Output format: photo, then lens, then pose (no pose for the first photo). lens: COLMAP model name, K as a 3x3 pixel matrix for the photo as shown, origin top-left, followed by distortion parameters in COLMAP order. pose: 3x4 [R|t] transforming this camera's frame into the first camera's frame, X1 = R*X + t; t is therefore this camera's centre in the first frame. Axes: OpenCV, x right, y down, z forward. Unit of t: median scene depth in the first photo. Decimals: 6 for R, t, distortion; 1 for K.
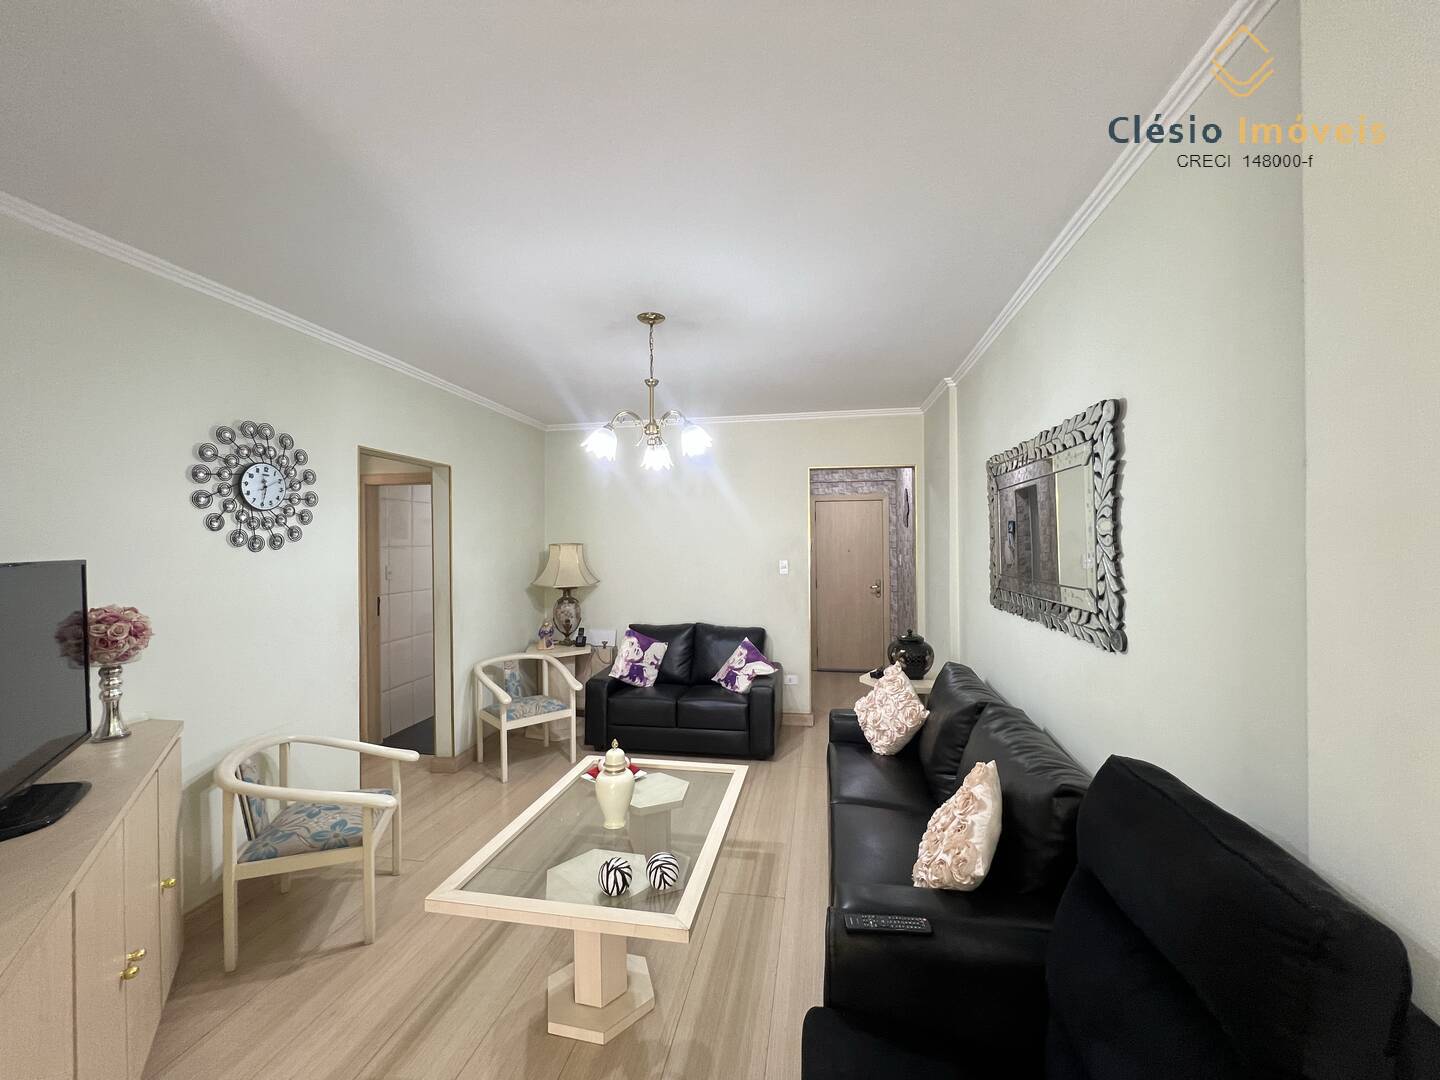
lens RADIAL K [[575.0, 0, 722.4], [0, 575.0, 541.4], [0, 0, 1]] dist [-0.003692, 0.000977]
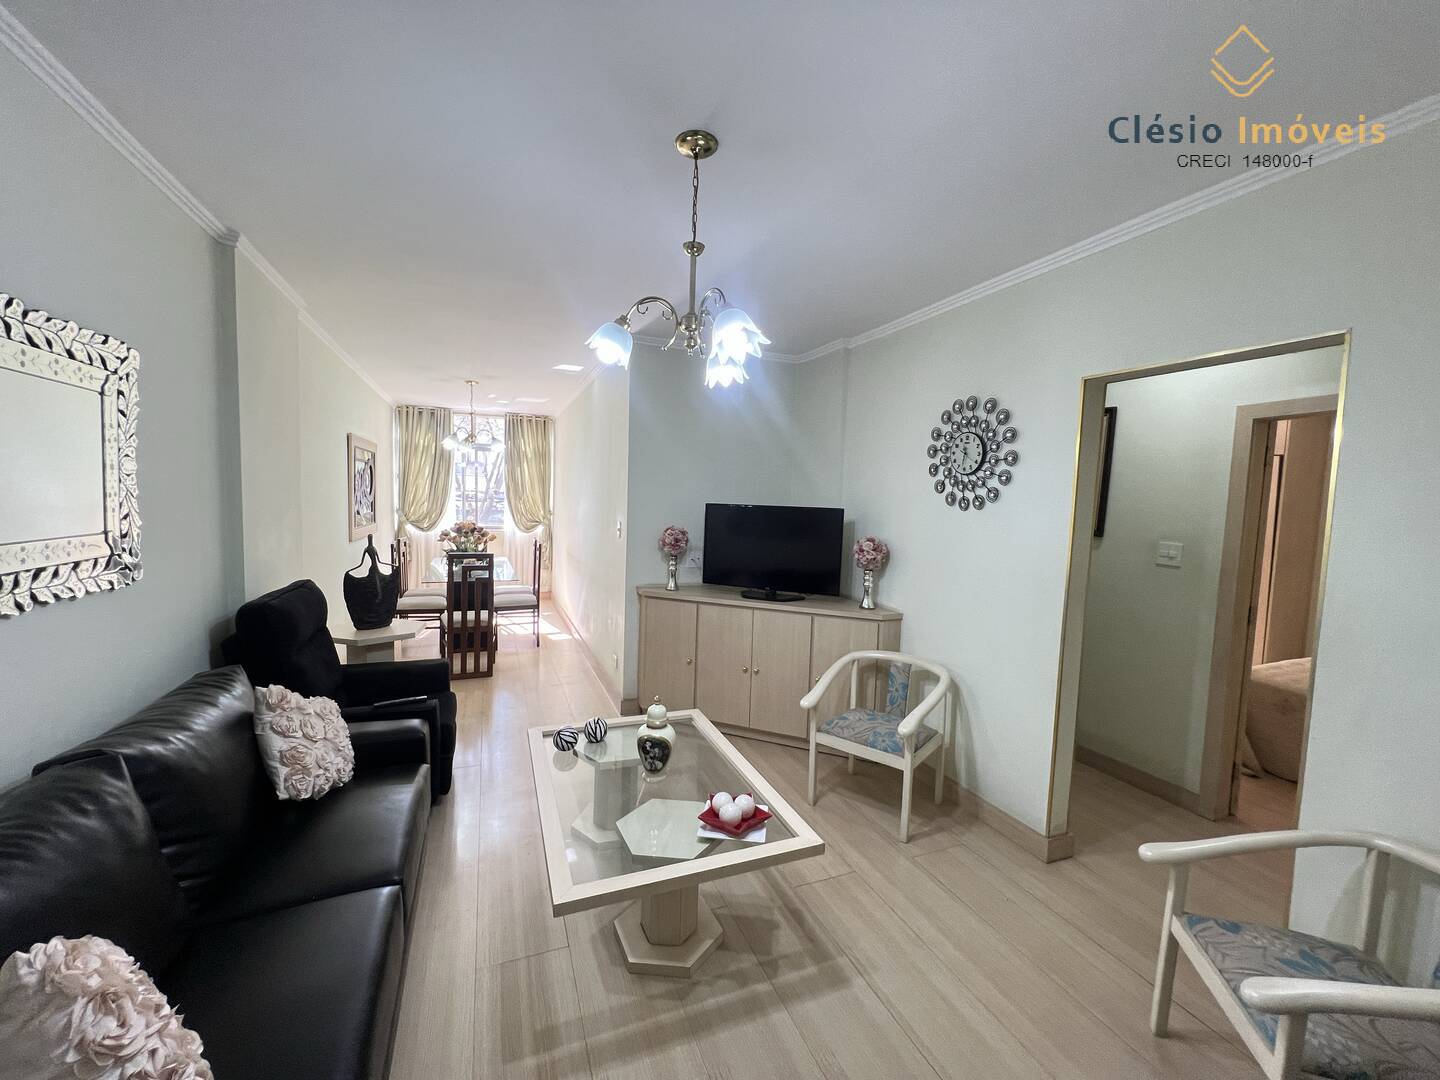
lens RADIAL K [[575.0, 0, 722.2], [0, 575.0, 541.9], [0, 0, 1]] dist [-0.003692, 0.000977]
pose [[-0.845416, 0.020133, -0.533729, 0.217042], [-0.024229, 0.996815, 0.075979, 0.004461], [0.533559, 0.077166, -0.842235, 1.696919]]
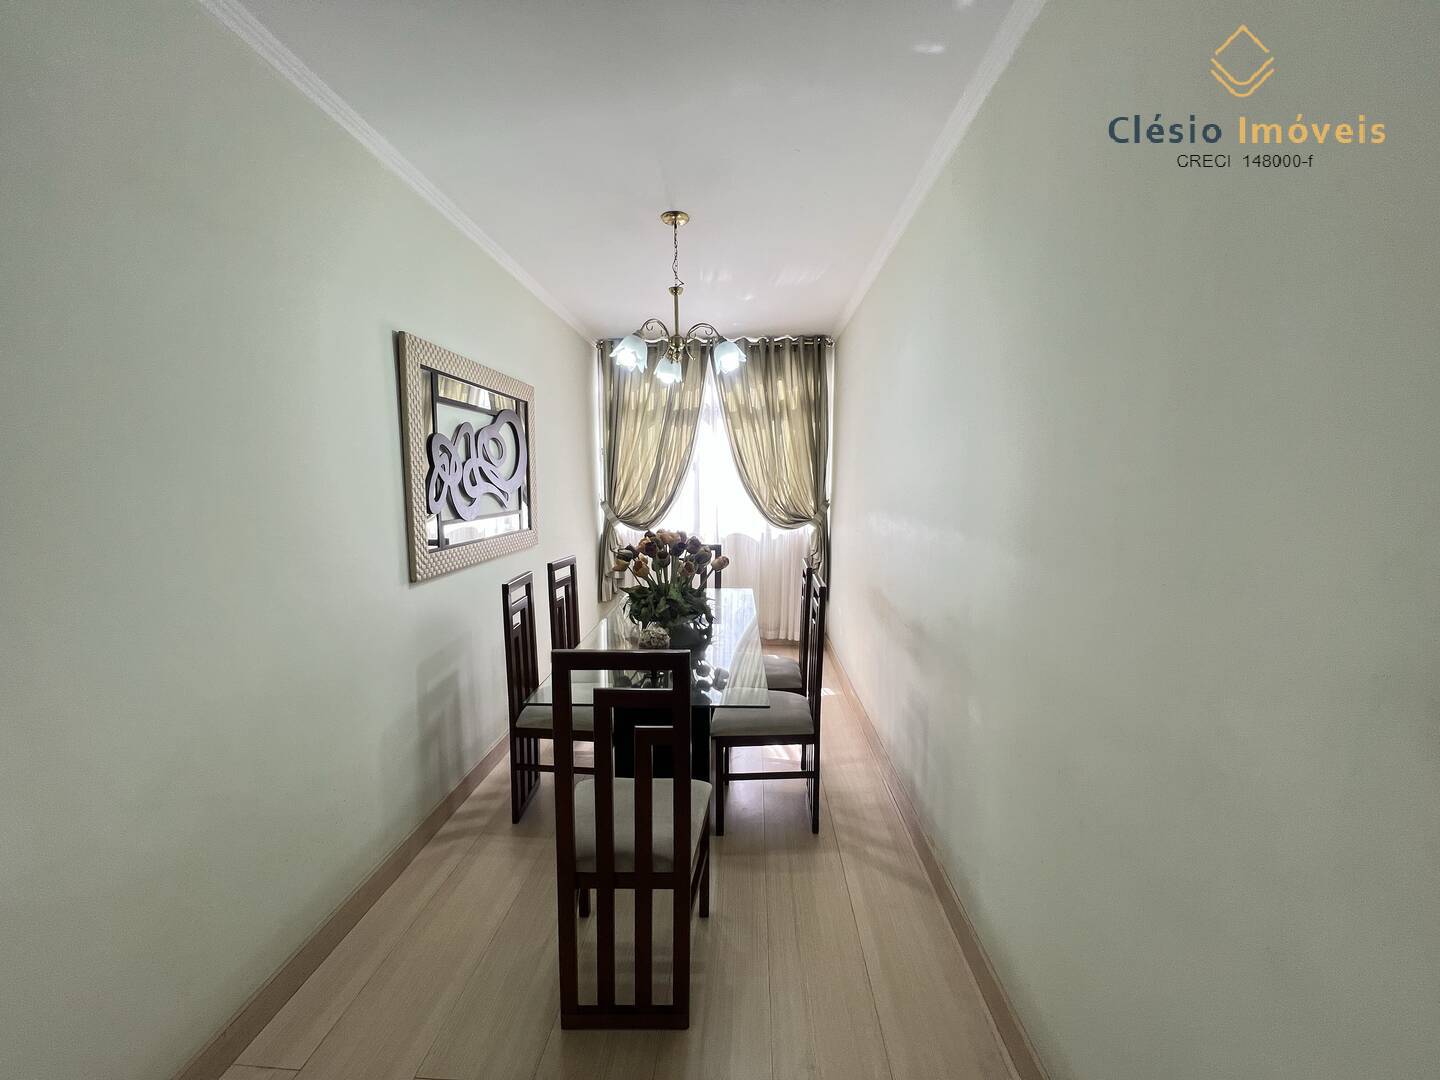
lens RADIAL K [[575.0, 0, 720.3], [0, 575.0, 544.4], [0, 0, 1]] dist [-0.003692, 0.000977]
pose [[-0.992397, 0.020030, -0.121441, -0.108963], [0.007014, 0.994269, 0.106675, 0.037488], [0.122881, 0.105012, -0.986850, 0.305749]]
